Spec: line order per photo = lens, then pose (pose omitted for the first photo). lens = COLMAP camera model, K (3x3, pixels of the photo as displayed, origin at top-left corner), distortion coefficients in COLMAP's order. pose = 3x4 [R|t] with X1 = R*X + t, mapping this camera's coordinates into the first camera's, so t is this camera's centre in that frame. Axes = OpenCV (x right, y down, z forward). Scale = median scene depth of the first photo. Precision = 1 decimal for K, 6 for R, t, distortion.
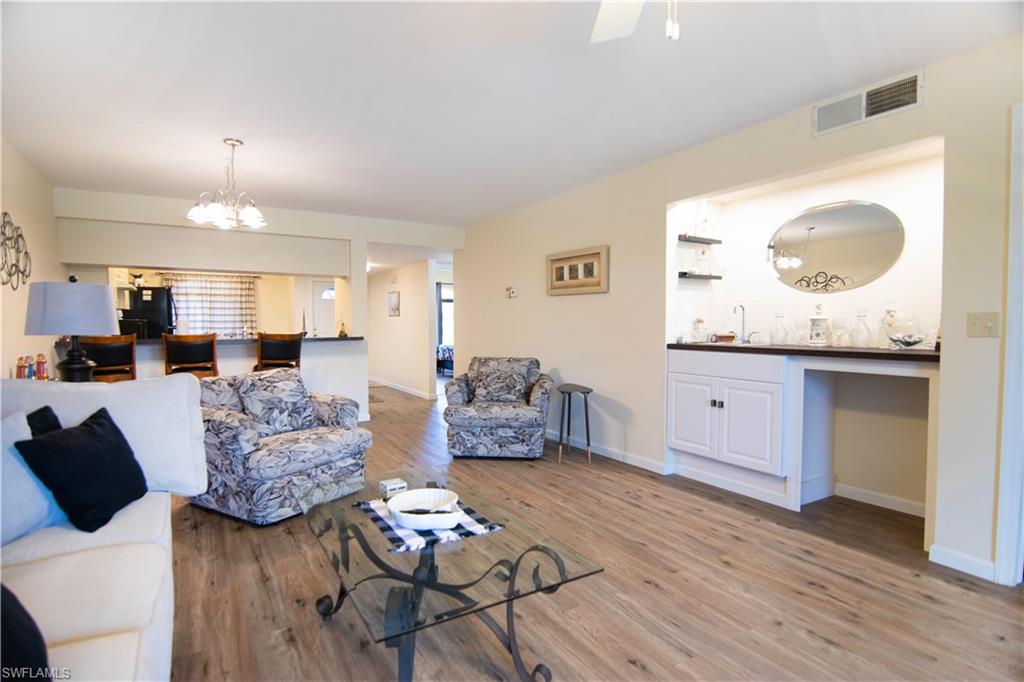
lens RADIAL K [[517.3, 0, 507.7], [0, 517.3, 344.4], [0, 0, 1]] dist [-0.007210, -0.011280]
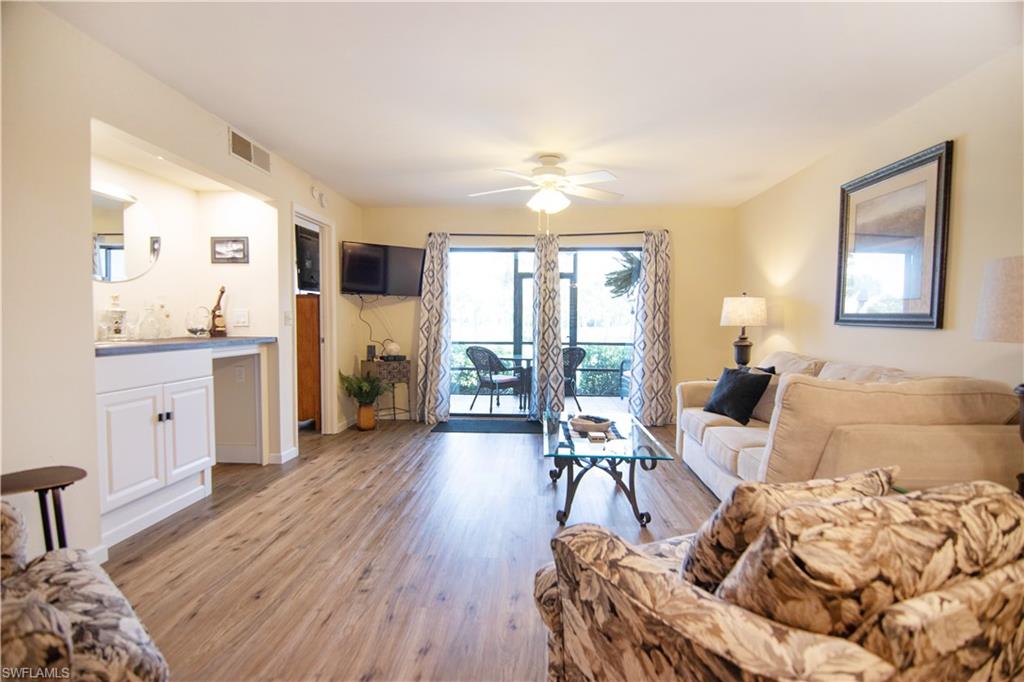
lens RADIAL K [[517.3, 0, 509.9], [0, 517.3, 345.1], [0, 0, 1]] dist [-0.007210, -0.011280]
pose [[-0.823623, -0.034313, 0.566099, -0.394372], [0.014593, 0.996555, 0.081635, -0.043061], [-0.566951, 0.075497, -0.820285, 1.103653]]
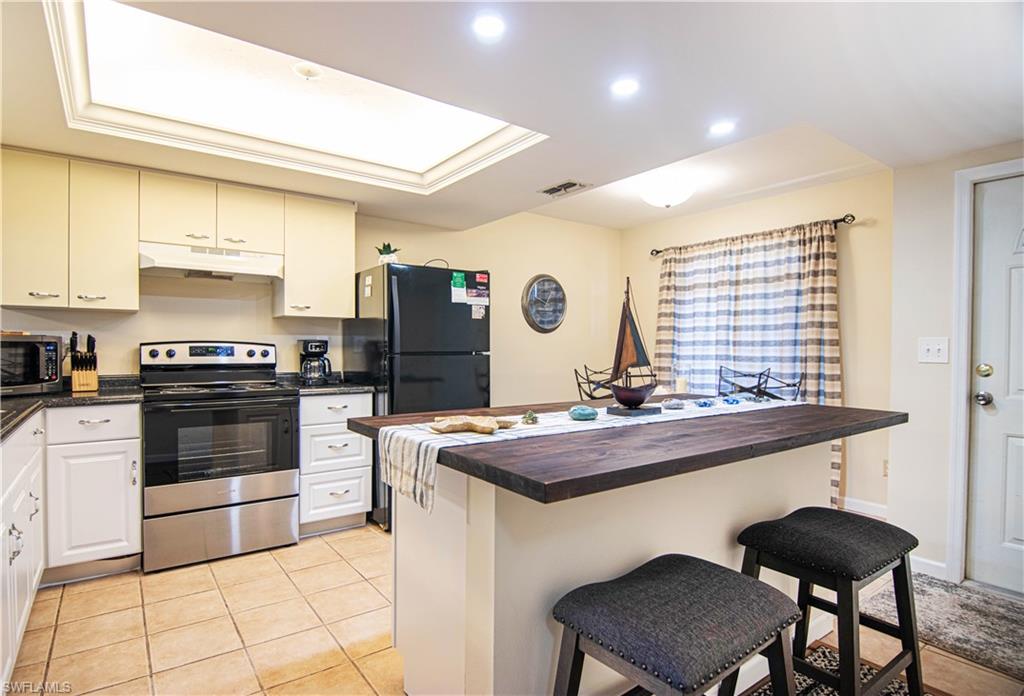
lens RADIAL K [[528.4, 0, 496.4], [0, 528.4, 350.7], [0, 0, 1]] dist [-0.009315, -0.009607]
pose [[0.079441, 0.007679, -0.996810, -0.329078], [-0.046531, 0.998909, 0.003986, -0.069529], [0.995753, 0.046066, 0.079712, 1.737489]]
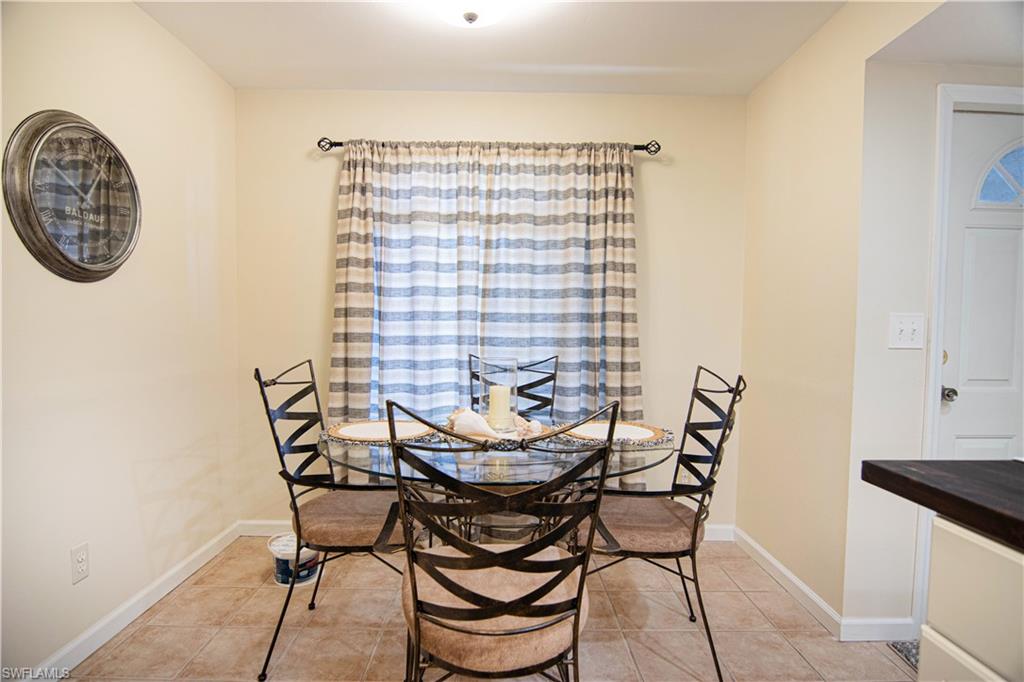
lens RADIAL K [[517.3, 0, 505.6], [0, 517.3, 349.0], [0, 0, 1]] dist [-0.007210, -0.011280]
pose [[0.860445, 0.031324, -0.508580, -0.974627], [-0.033516, 0.999426, 0.004851, -0.066748], [0.508440, 0.012872, 0.861001, 1.756962]]
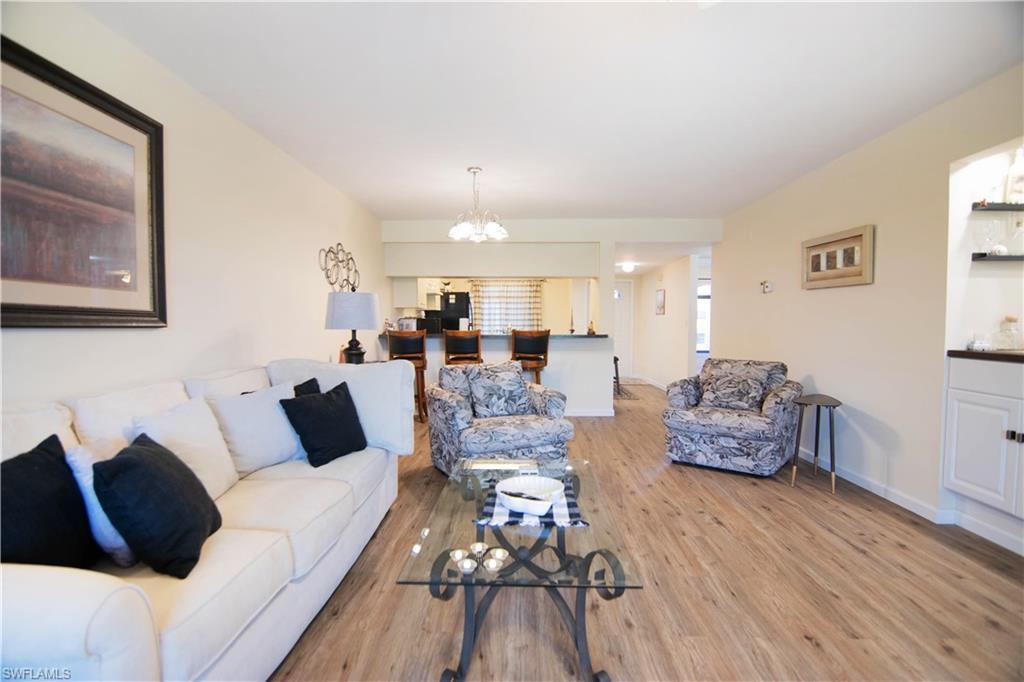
lens RADIAL K [[517.3, 0, 508.8], [0, 517.3, 346.3], [0, 0, 1]] dist [-0.007210, -0.011280]
pose [[0.839287, 0.027855, -0.542975, 0.160638], [-0.024318, 0.999611, 0.013692, -0.001370], [0.543145, 0.001713, 0.839637, 0.030361]]
